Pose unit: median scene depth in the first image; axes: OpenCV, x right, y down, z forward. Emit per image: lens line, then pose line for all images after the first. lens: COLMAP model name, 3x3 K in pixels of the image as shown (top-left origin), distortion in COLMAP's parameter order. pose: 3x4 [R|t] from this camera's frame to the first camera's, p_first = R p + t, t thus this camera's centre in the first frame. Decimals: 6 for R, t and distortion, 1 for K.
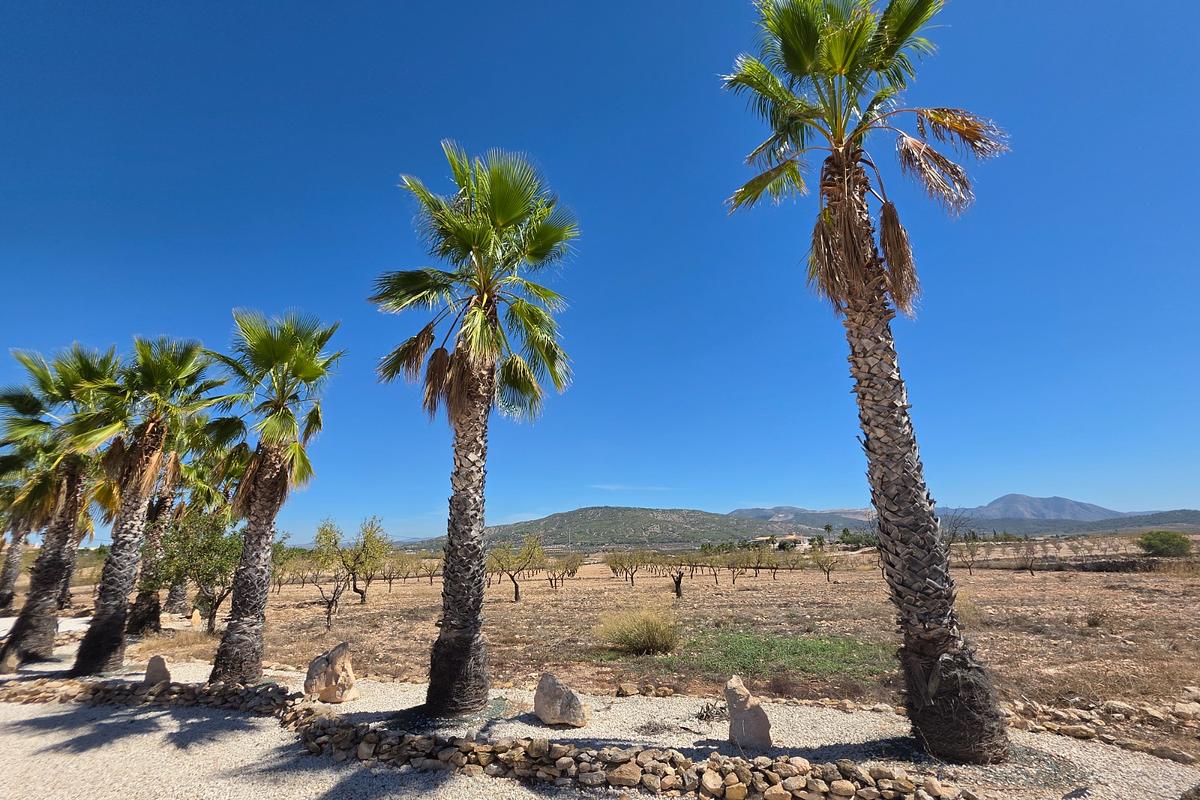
lens RADIAL K [[486.3, 0, 611.4], [0, 486.3, 402.9], [0, 0, 1]] dist [-0.003369, 0.000335]
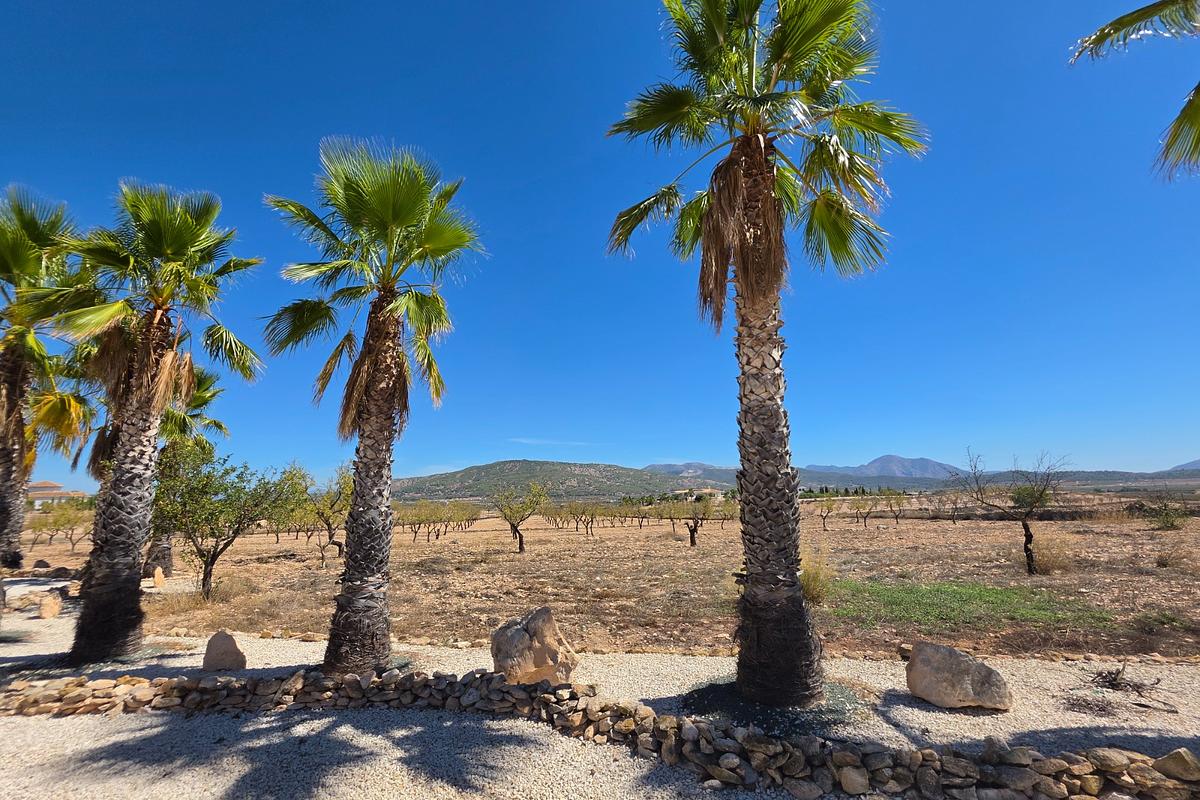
lens RADIAL K [[481.9, 0, 600.0], [0, 481.9, 400.0], [0, 0, 1]] dist [-0.003591, -0.000353]
pose [[0.987933, 0.034272, 0.151041, -0.439609], [-0.046776, 0.995694, 0.080029, 0.089811], [-0.147648, -0.086129, 0.985283, 0.223180]]
